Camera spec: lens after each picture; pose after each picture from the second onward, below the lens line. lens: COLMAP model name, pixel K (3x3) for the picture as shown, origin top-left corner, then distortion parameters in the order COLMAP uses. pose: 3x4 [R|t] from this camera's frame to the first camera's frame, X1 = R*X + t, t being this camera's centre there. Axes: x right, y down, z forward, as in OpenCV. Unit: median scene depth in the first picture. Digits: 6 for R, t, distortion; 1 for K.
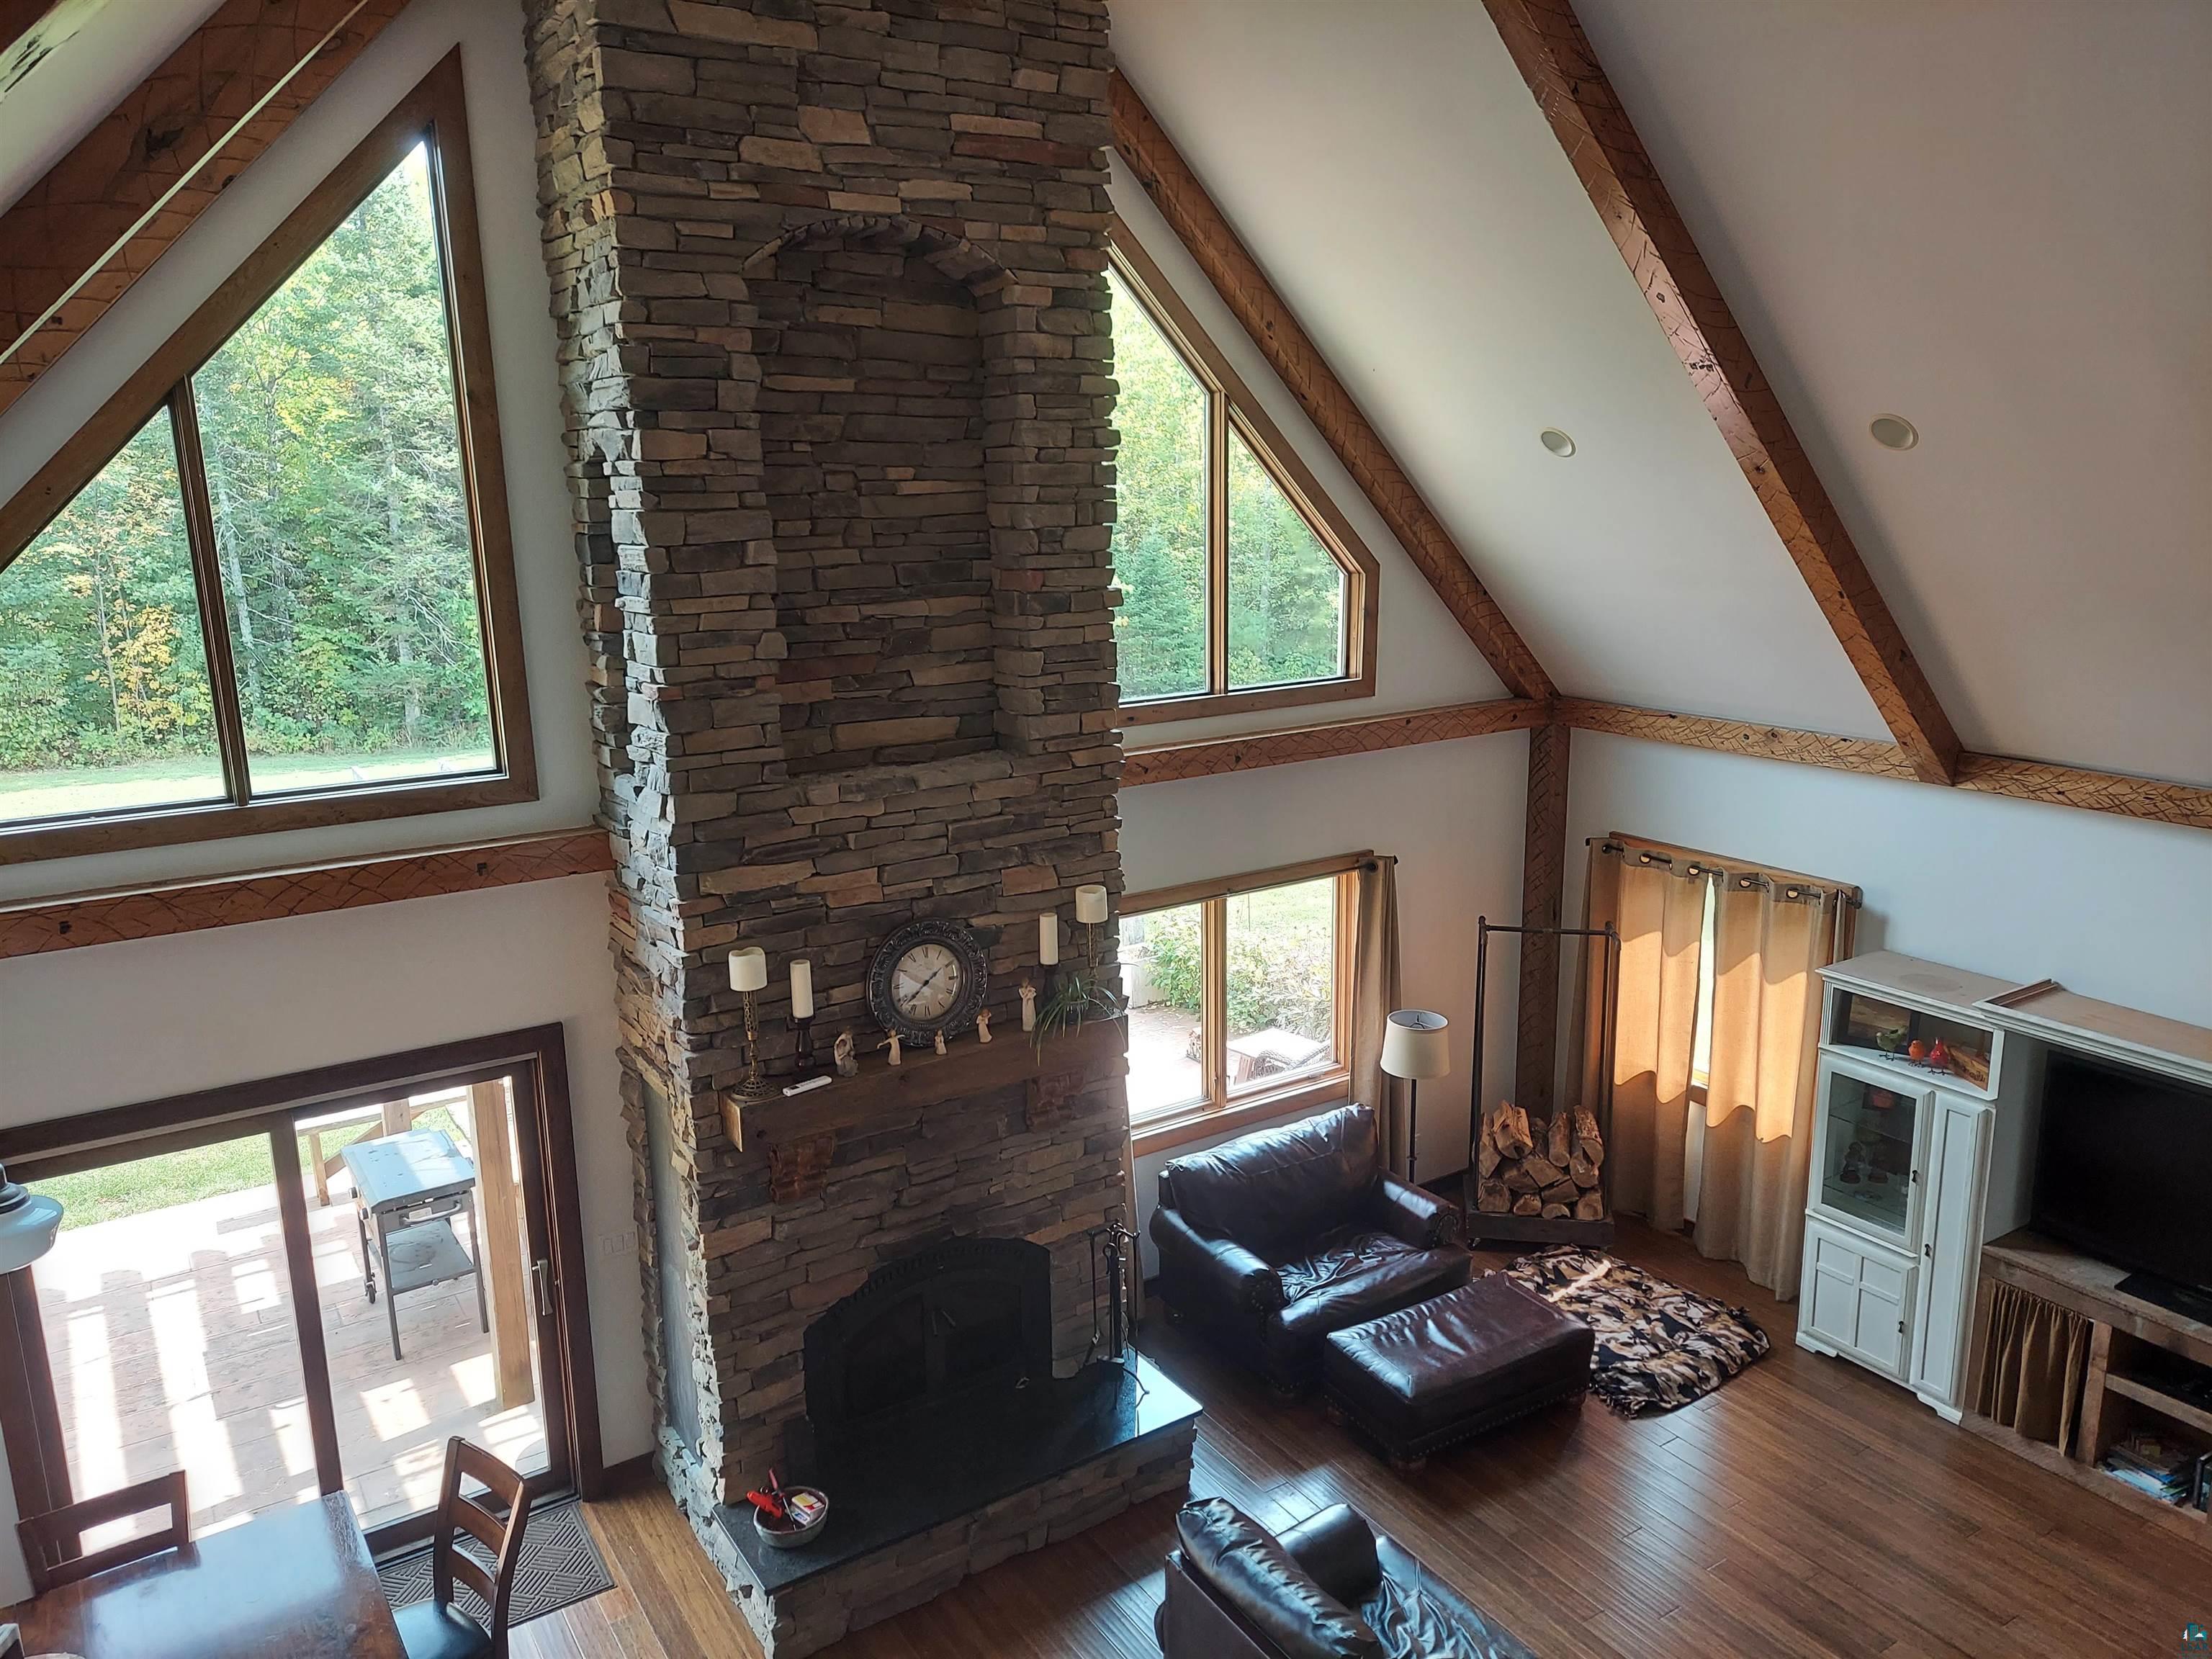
lens RADIAL K [[1587.2, 0, 1110.9], [0, 1587.2, 835.6], [0, 0, 1]] dist [0.094876, -0.100304]
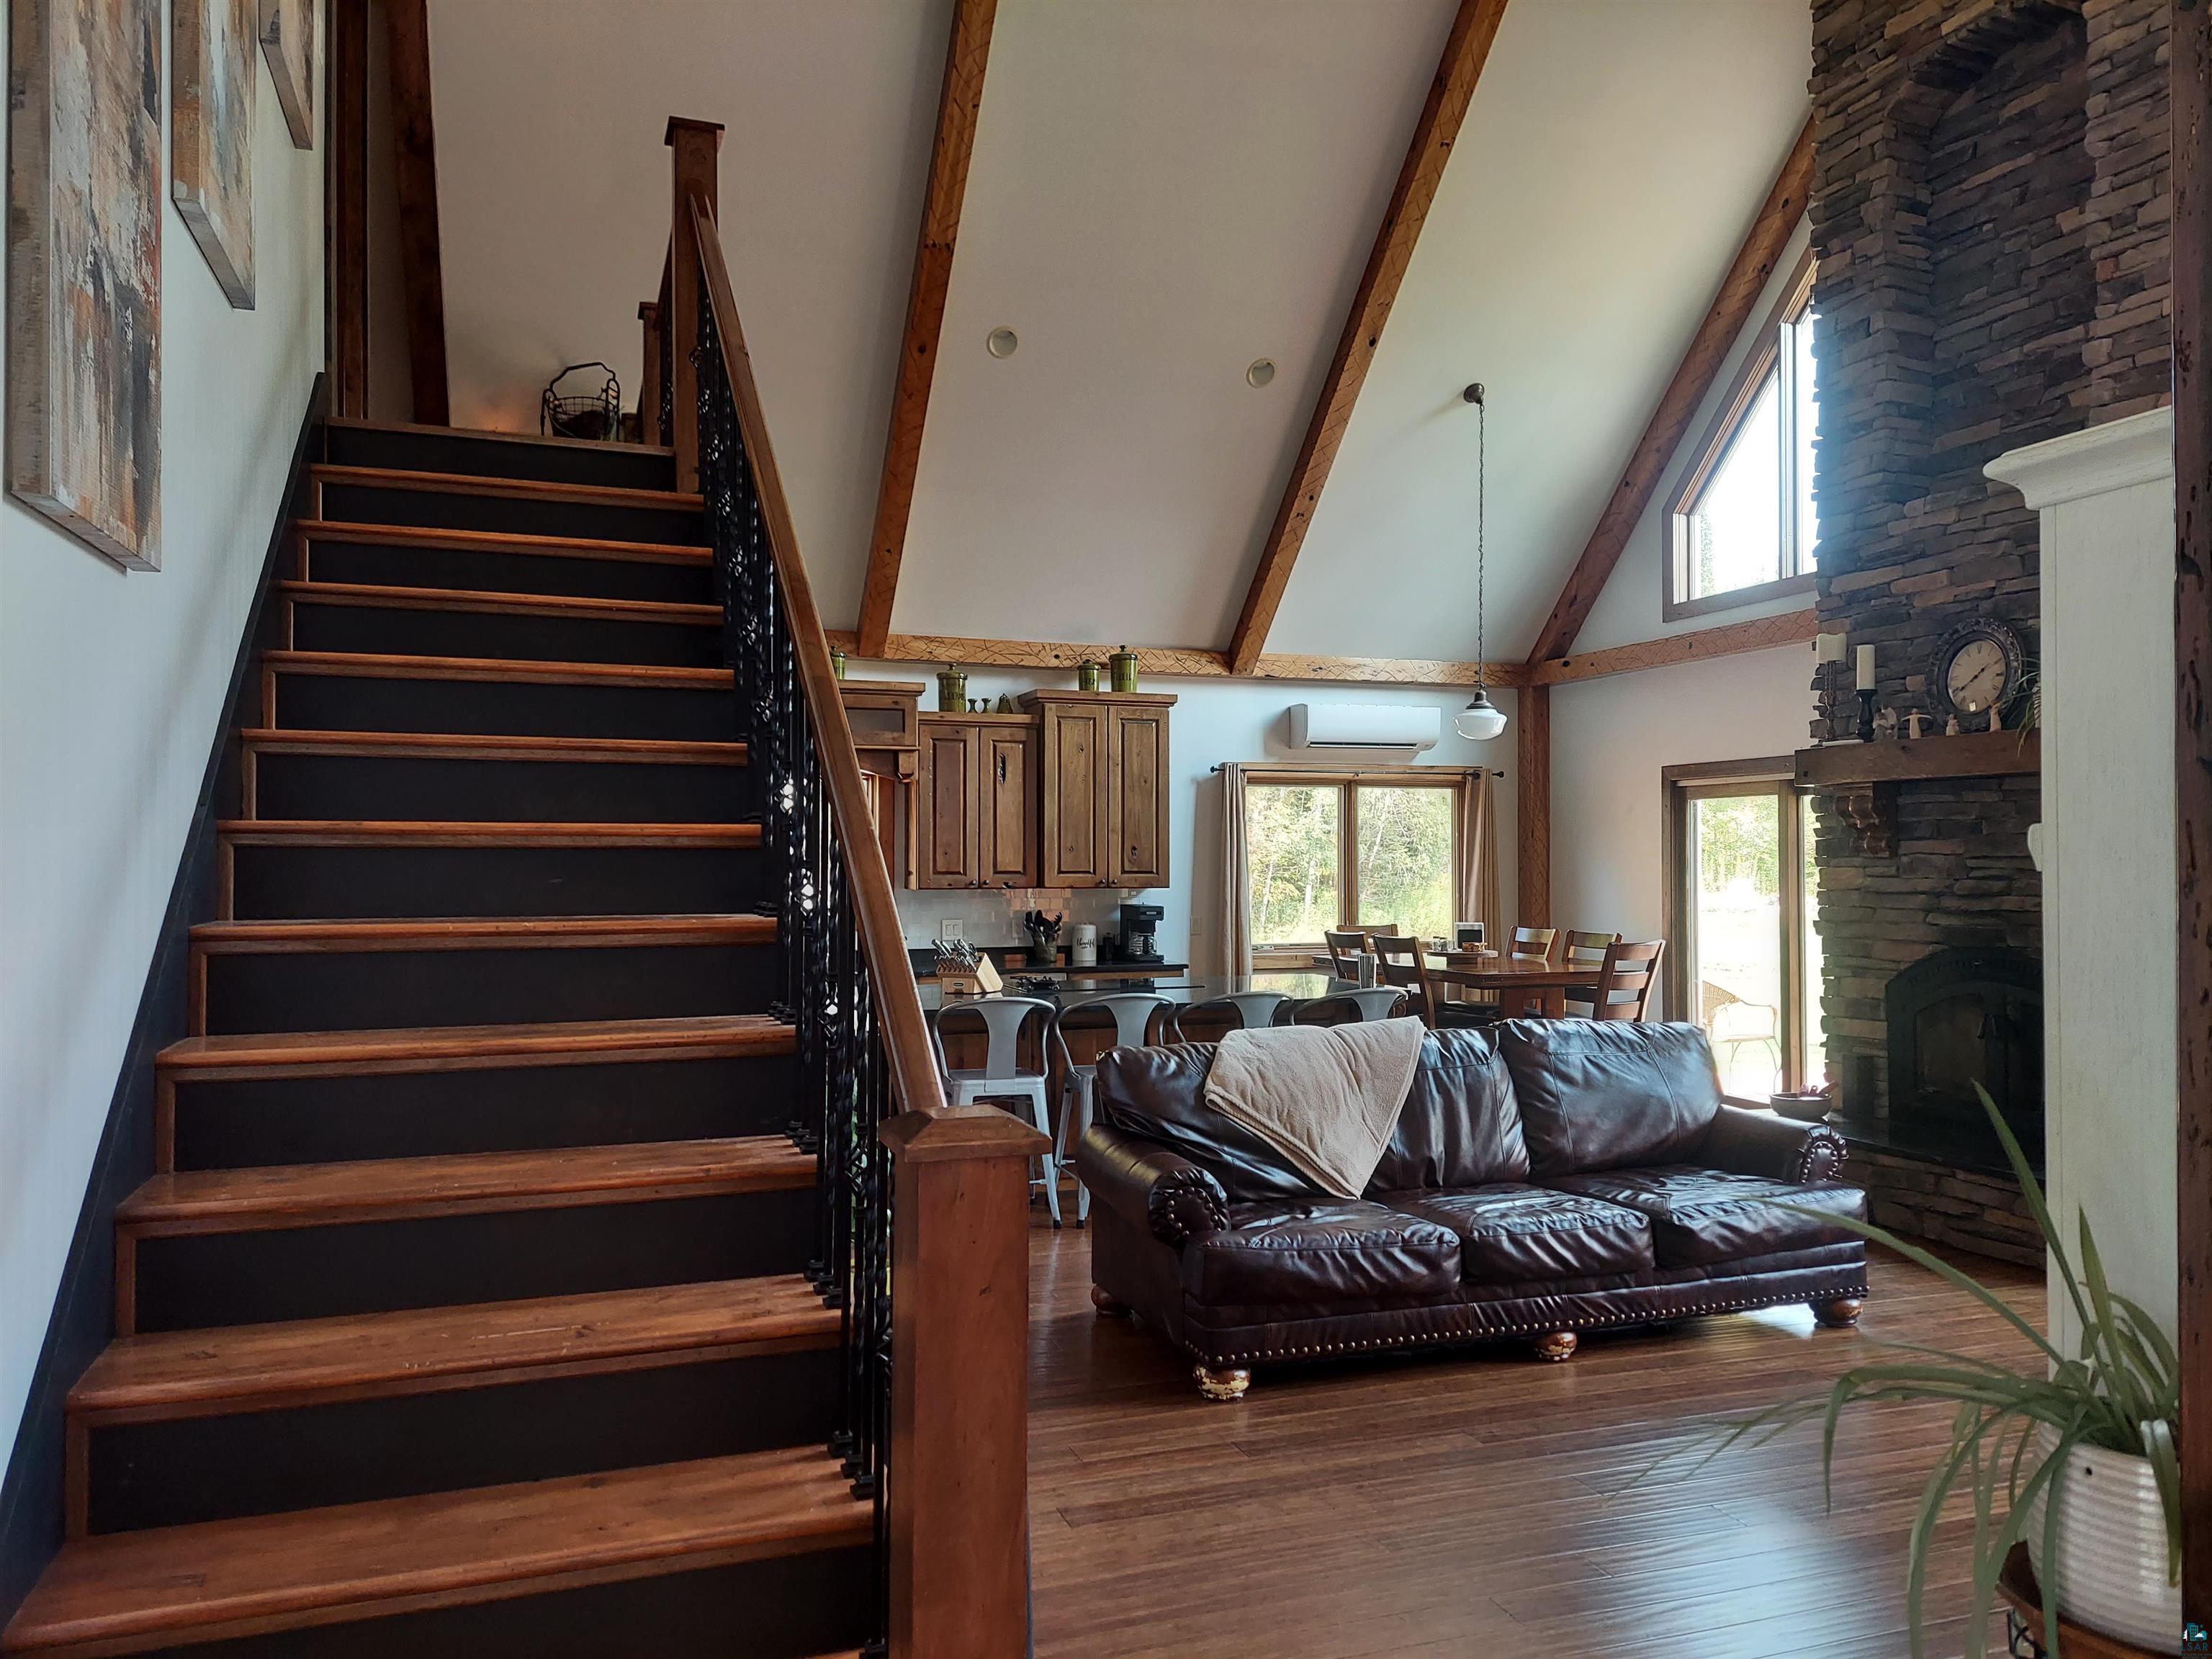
lens RADIAL K [[1587.2, 0, 1124.3], [0, 1587.2, 842.8], [0, 0, 1]] dist [0.094876, -0.100304]
pose [[-0.222283, 0.007007, -0.974957, 1.030617], [-0.214580, 0.975104, 0.055931, 0.252056], [0.951076, 0.221639, -0.215245, 0.677993]]
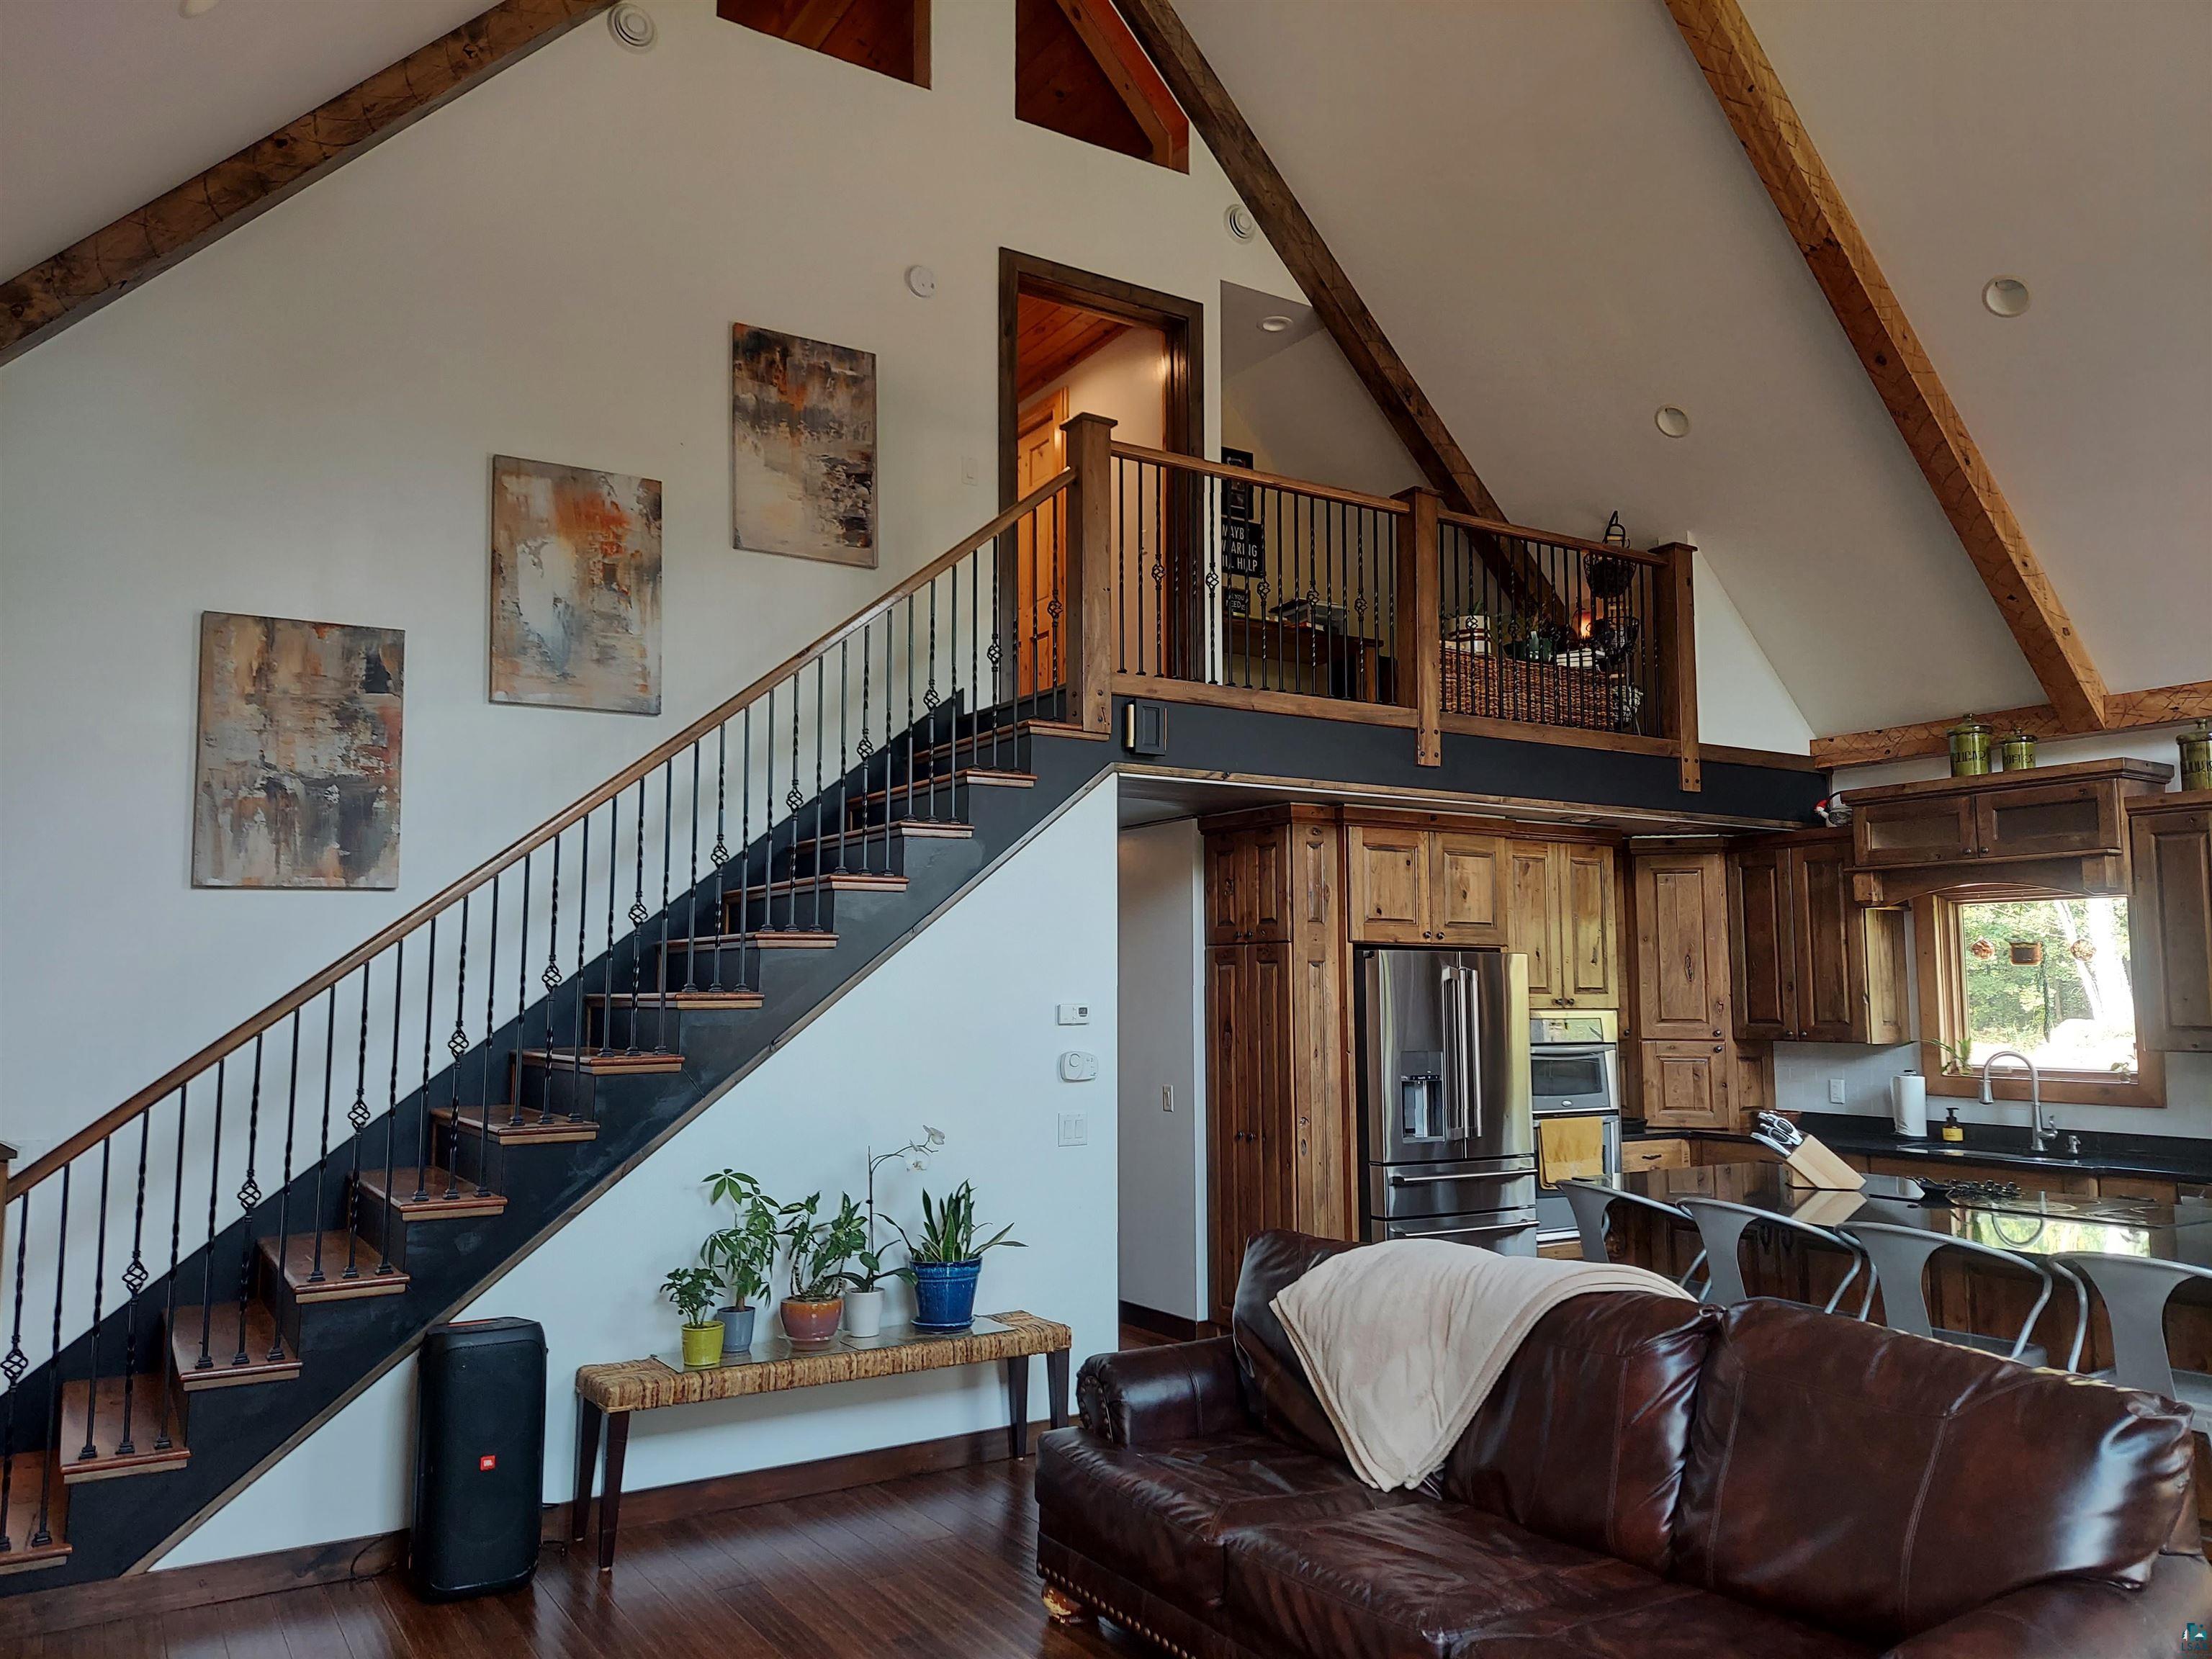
lens RADIAL K [[1587.2, 0, 1114.5], [0, 1587.2, 835.9], [0, 0, 1]] dist [0.094876, -0.100304]
pose [[-0.999697, 0.018288, 0.016483, 0.297116], [0.020225, 0.991793, 0.126244, 0.135811], [-0.014039, 0.126539, -0.991862, 1.211998]]
